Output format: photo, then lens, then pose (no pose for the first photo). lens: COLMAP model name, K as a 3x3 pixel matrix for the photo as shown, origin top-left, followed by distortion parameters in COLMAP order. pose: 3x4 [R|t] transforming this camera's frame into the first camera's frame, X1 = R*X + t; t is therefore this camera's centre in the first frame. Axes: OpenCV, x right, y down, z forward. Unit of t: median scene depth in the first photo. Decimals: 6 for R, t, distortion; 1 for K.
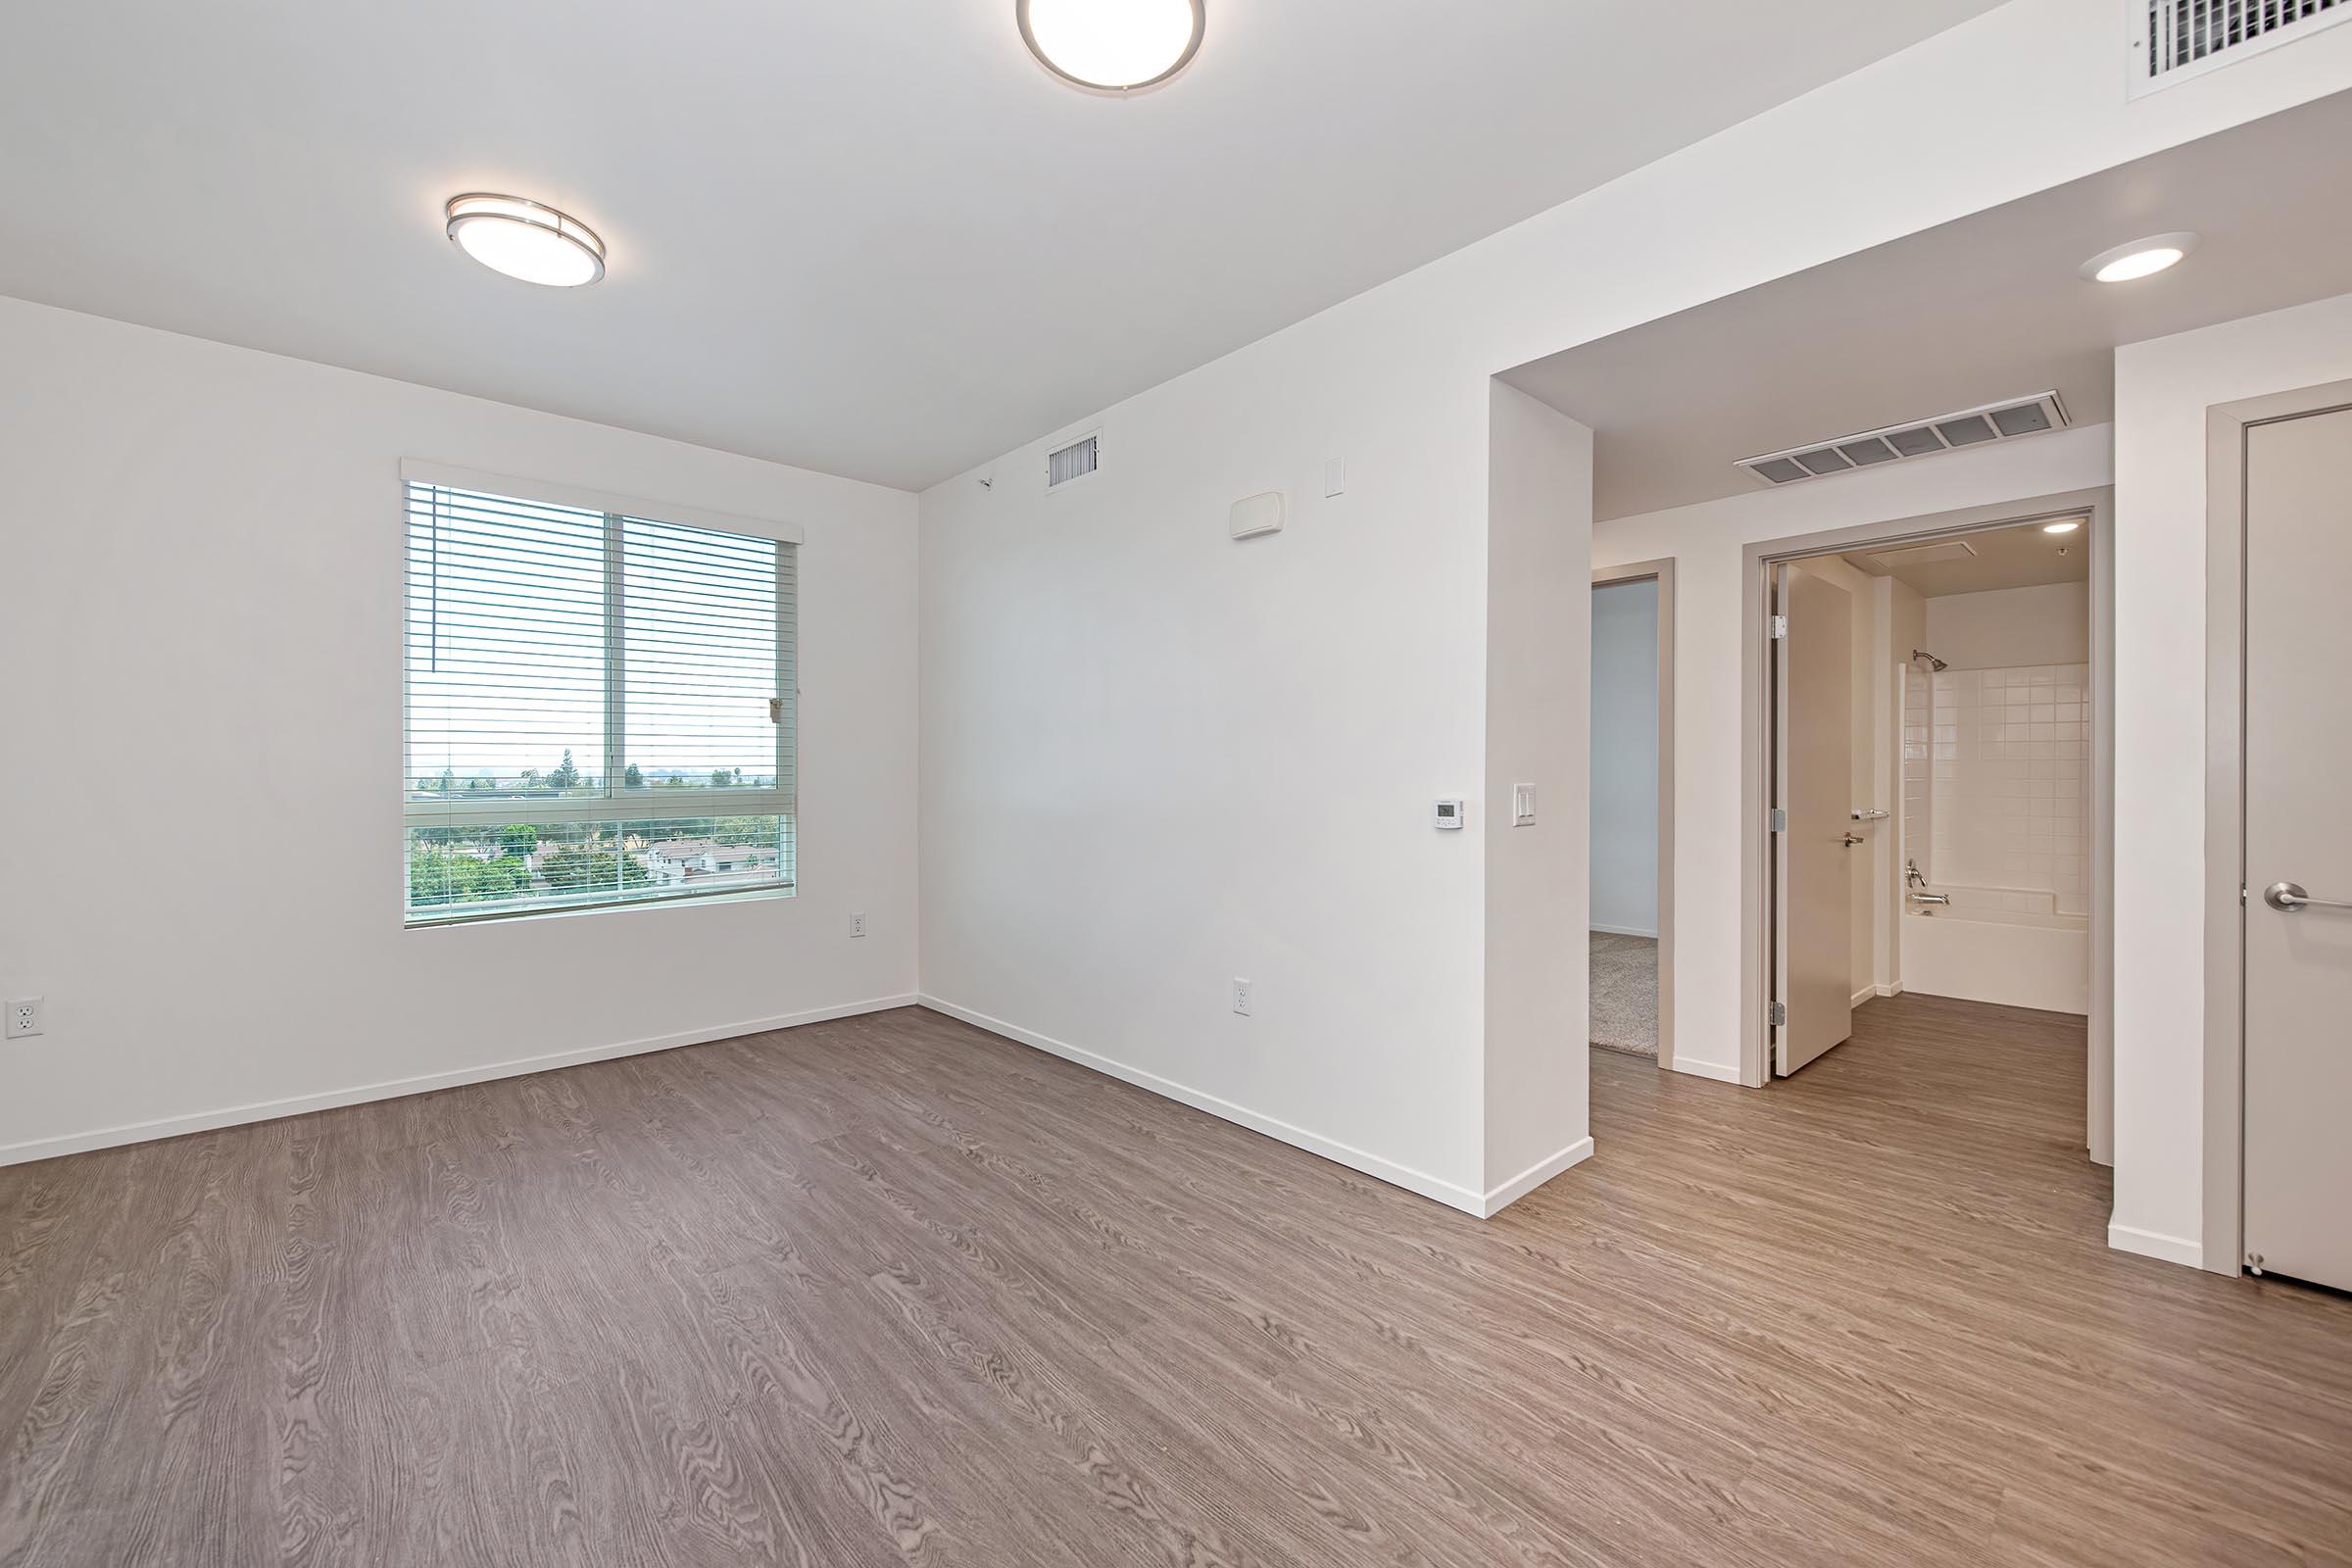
lens RADIAL K [[952.4, 0, 1179.7], [0, 952.4, 773.4], [0, 0, 1]] dist [-0.000831, -0.000576]
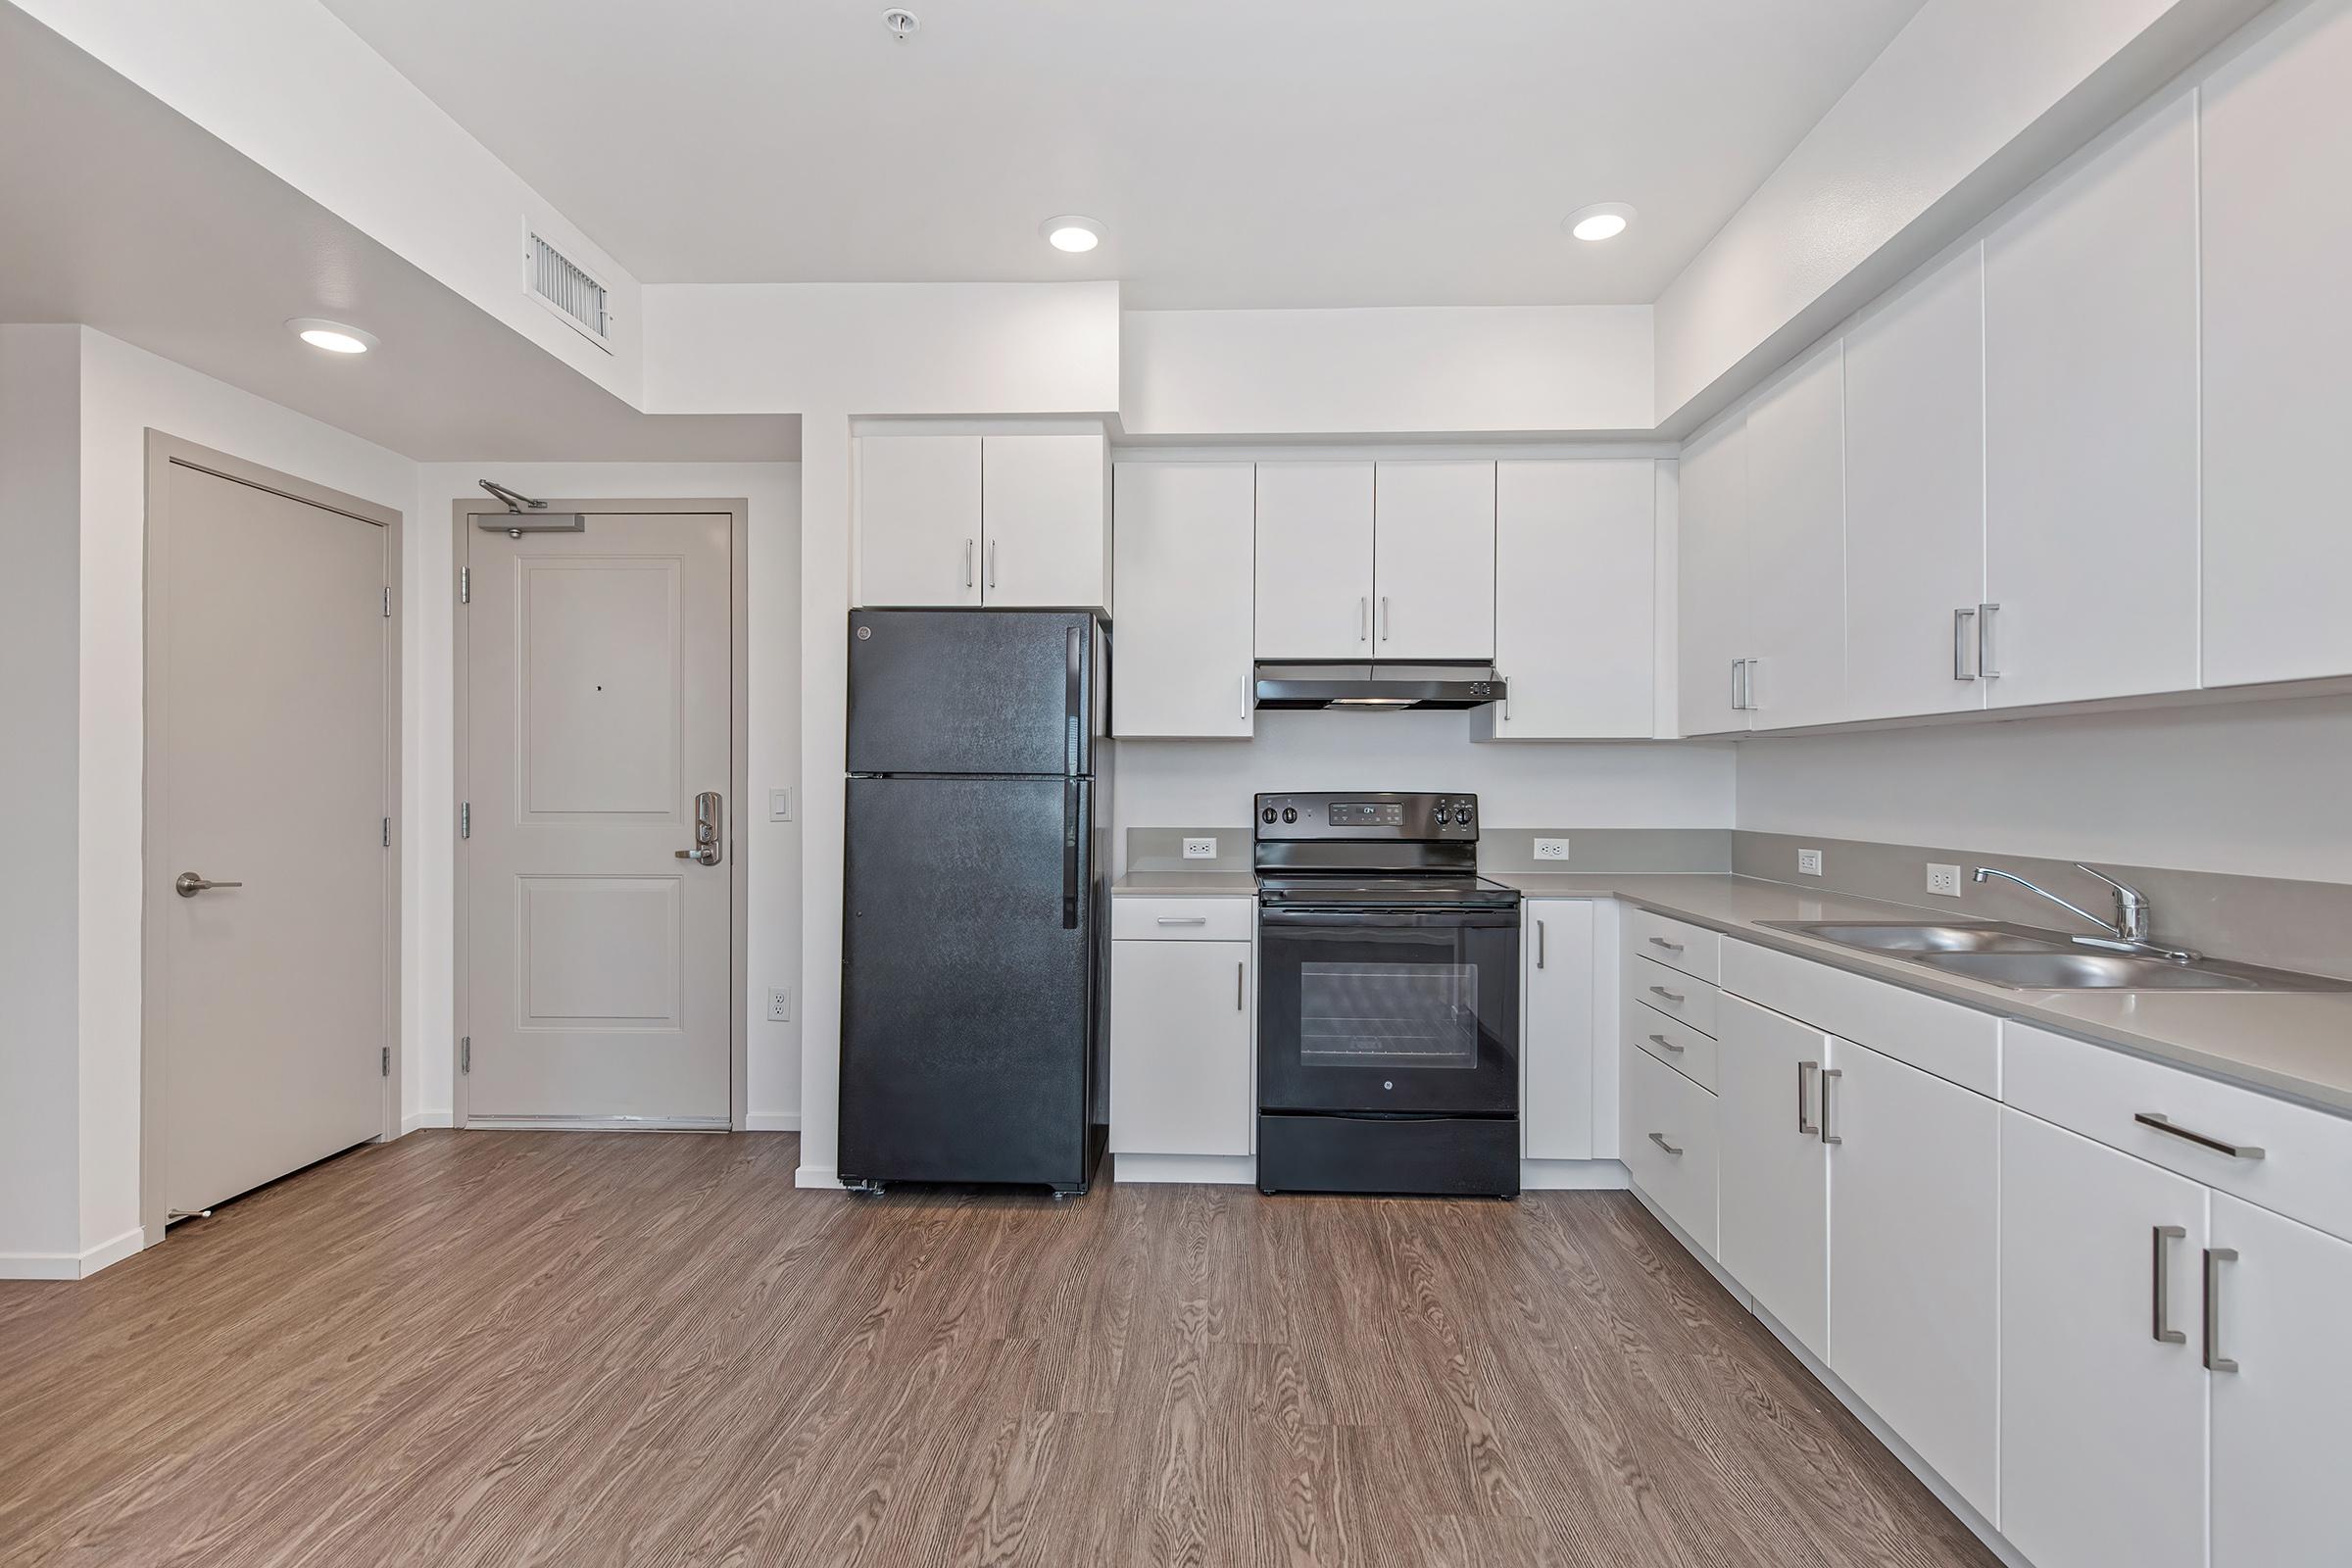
lens RADIAL K [[1121.0, 0, 1193.9], [0, 1121.0, 782.3], [0, 0, 1]] dist [0.019011, -0.000295]
pose [[-0.721647, -0.005305, 0.692241, -0.648107], [-0.003470, 0.999986, 0.004045, 0.001066], [-0.692253, 0.000517, -0.721655, 1.165518]]
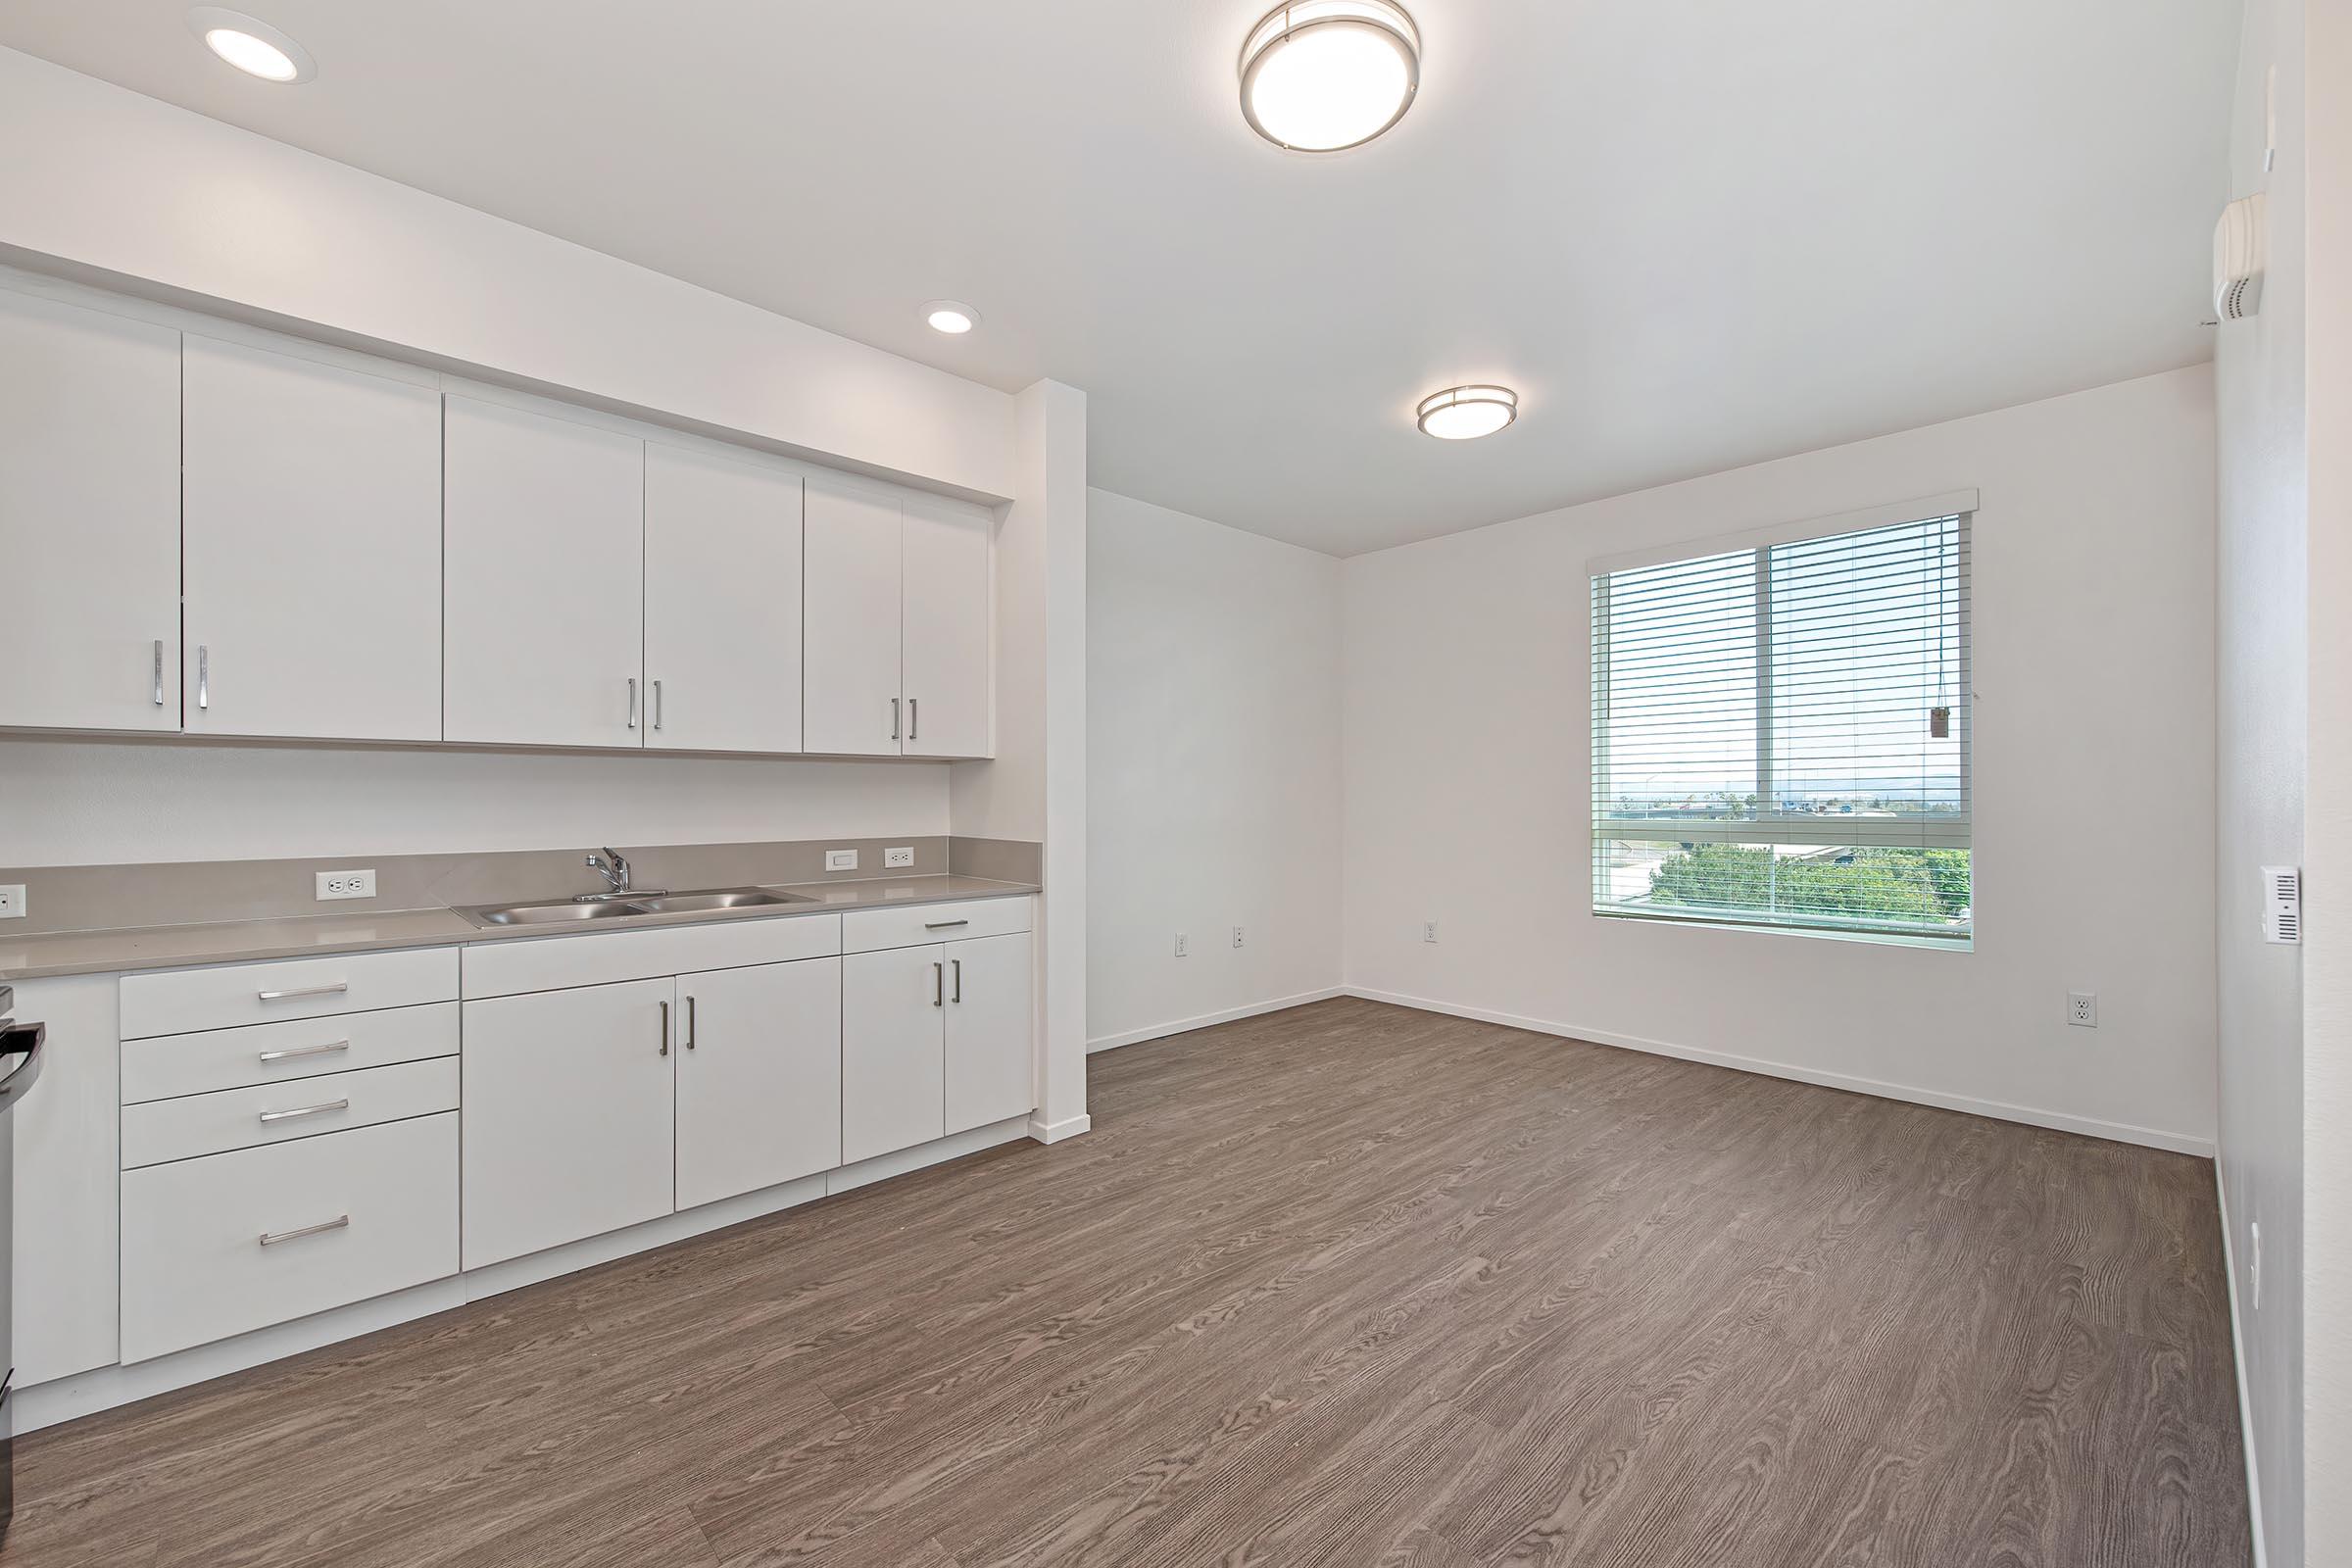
lens RADIAL K [[942.4, 0, 1171.9], [0, 942.4, 787.3], [0, 0, 1]] dist [-0.002400, -0.000278]
pose [[0.006895, -0.009040, -0.999935, 0.802966], [-0.002728, 0.999955, -0.009059, -0.000478], [0.999973, 0.002790, 0.006870, 0.671996]]
